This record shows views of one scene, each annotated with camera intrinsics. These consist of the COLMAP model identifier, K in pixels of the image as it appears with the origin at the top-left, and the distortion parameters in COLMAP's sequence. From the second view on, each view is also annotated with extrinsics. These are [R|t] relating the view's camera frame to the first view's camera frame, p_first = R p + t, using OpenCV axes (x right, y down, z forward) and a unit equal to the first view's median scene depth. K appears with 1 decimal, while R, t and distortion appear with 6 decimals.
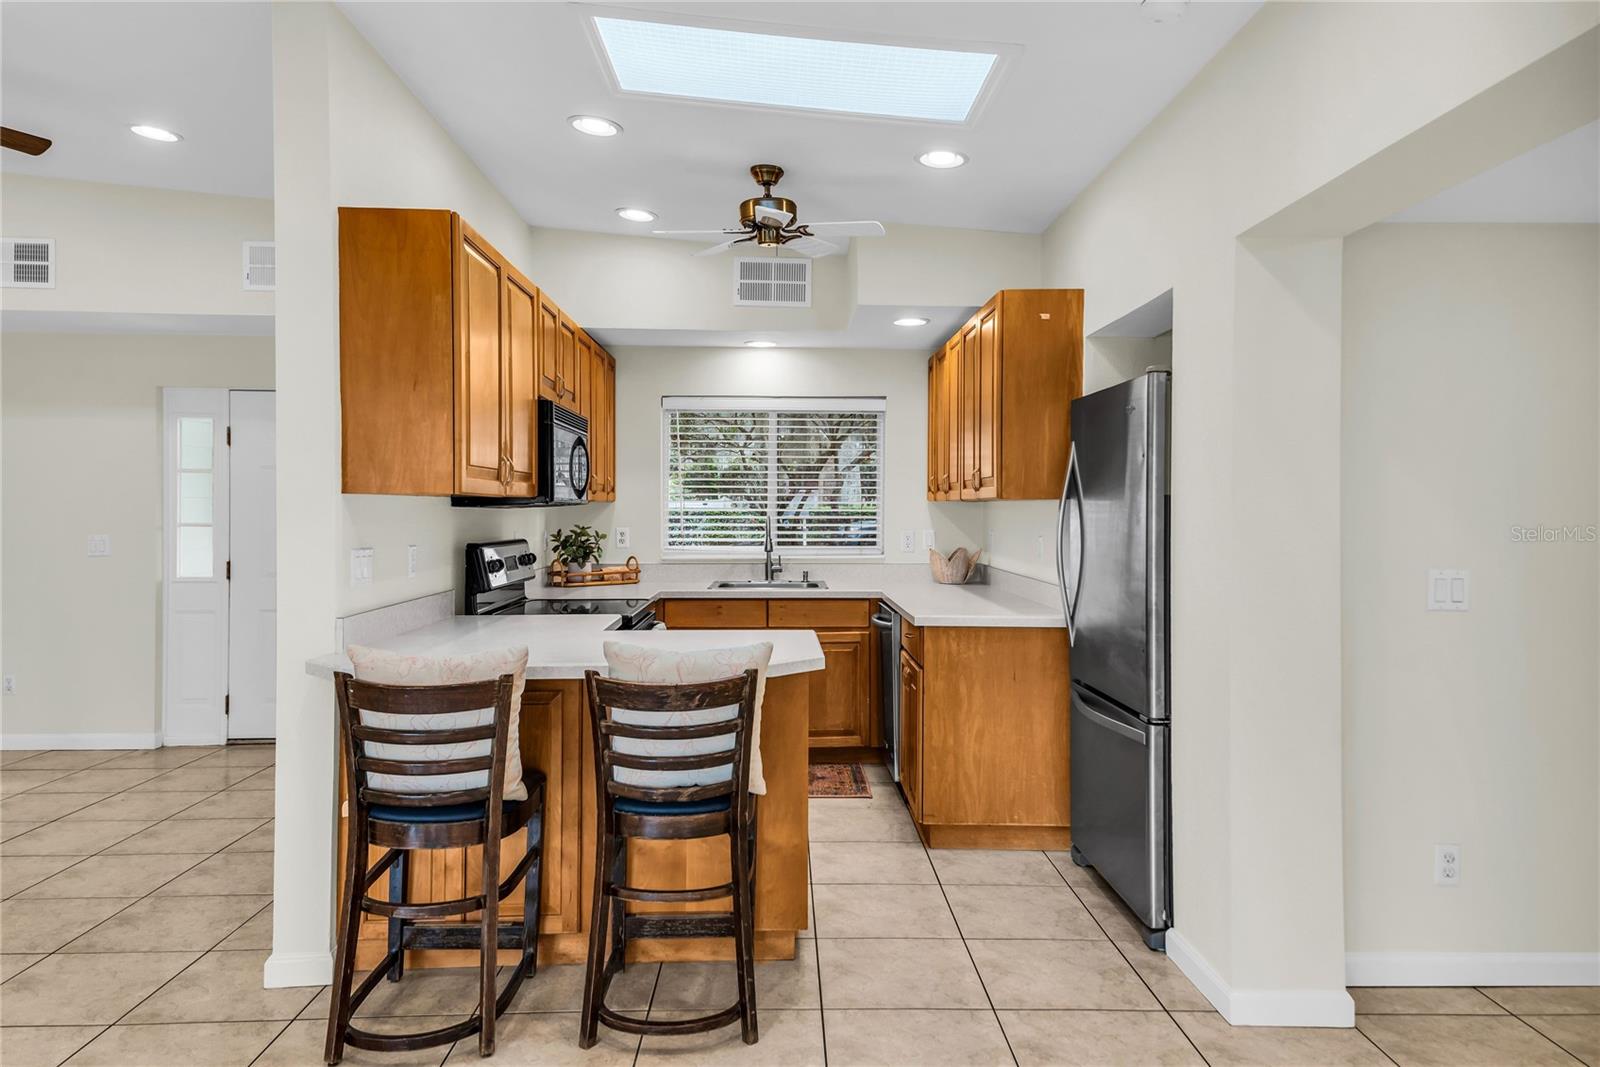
lens RADIAL K [[1019.9, 0, 787.9], [0, 1019.9, 520.3], [0, 0, 1]] dist [0.061742, -0.010363]
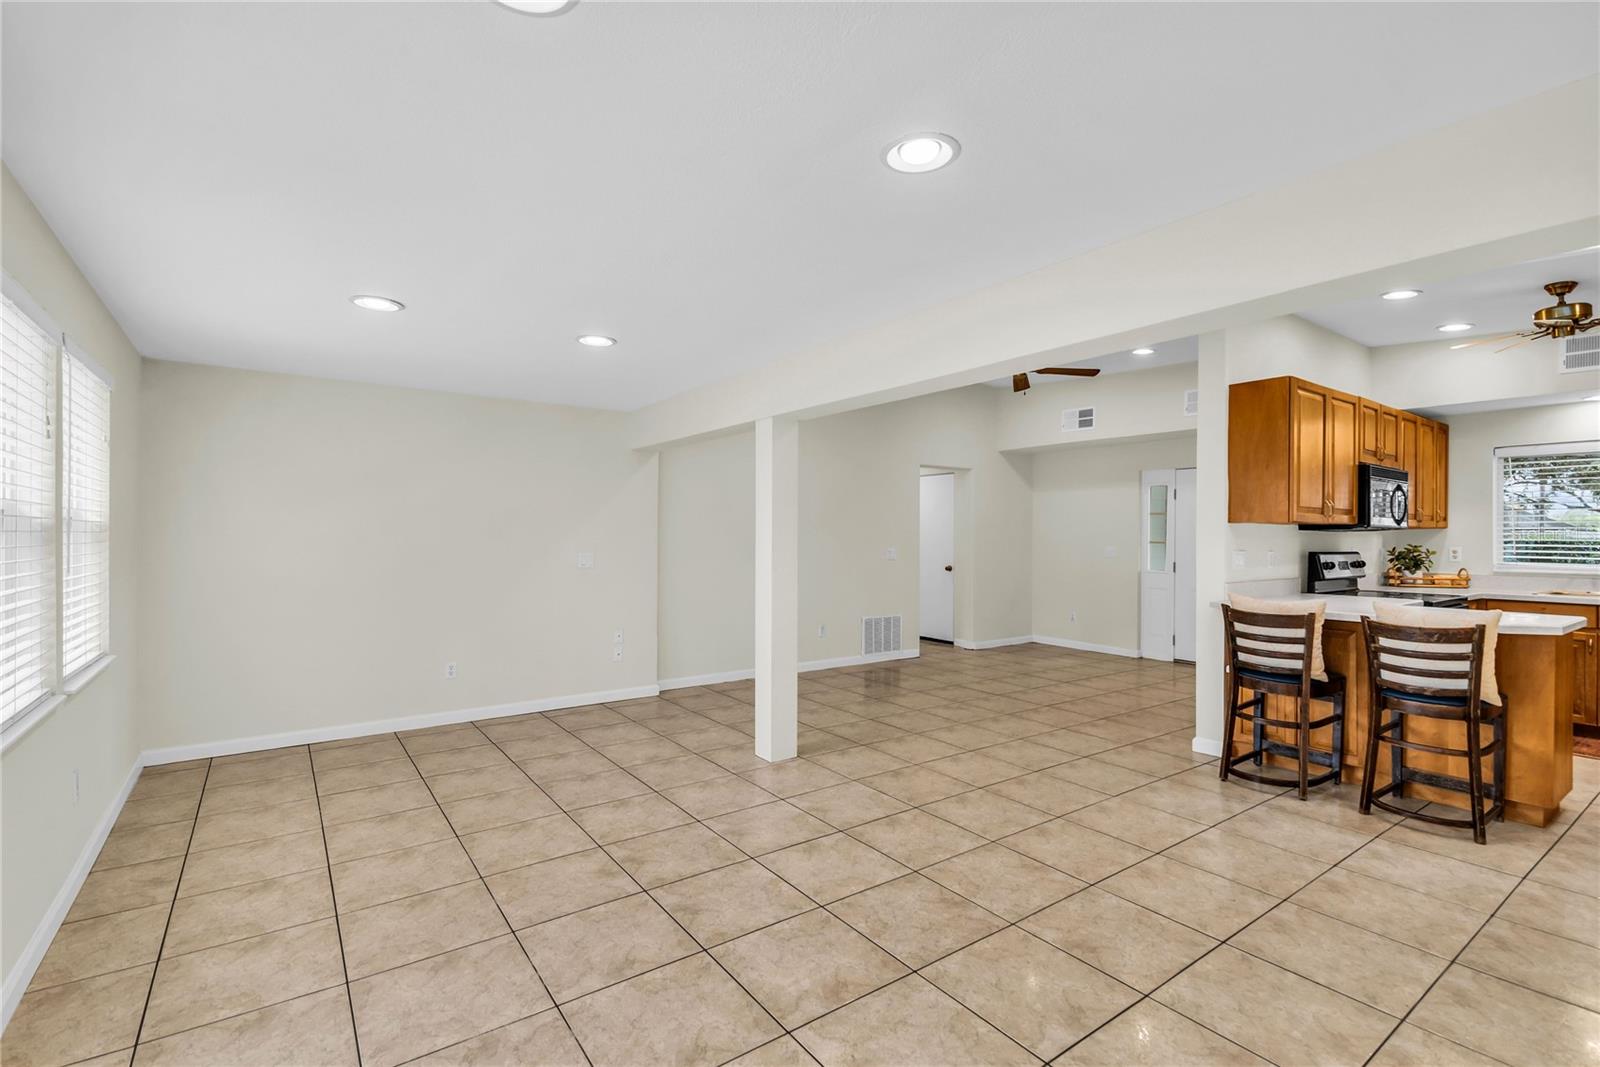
lens RADIAL K [[729.6, 0, 802.2], [0, 729.6, 533.5], [0, 0, 1]] dist [0.015256, -0.007597]
pose [[0.573746, -0.002537, -0.819029, 0.204089], [-0.012257, 0.999857, -0.011684, 0.016361], [0.818942, 0.016742, 0.573633, -0.393740]]
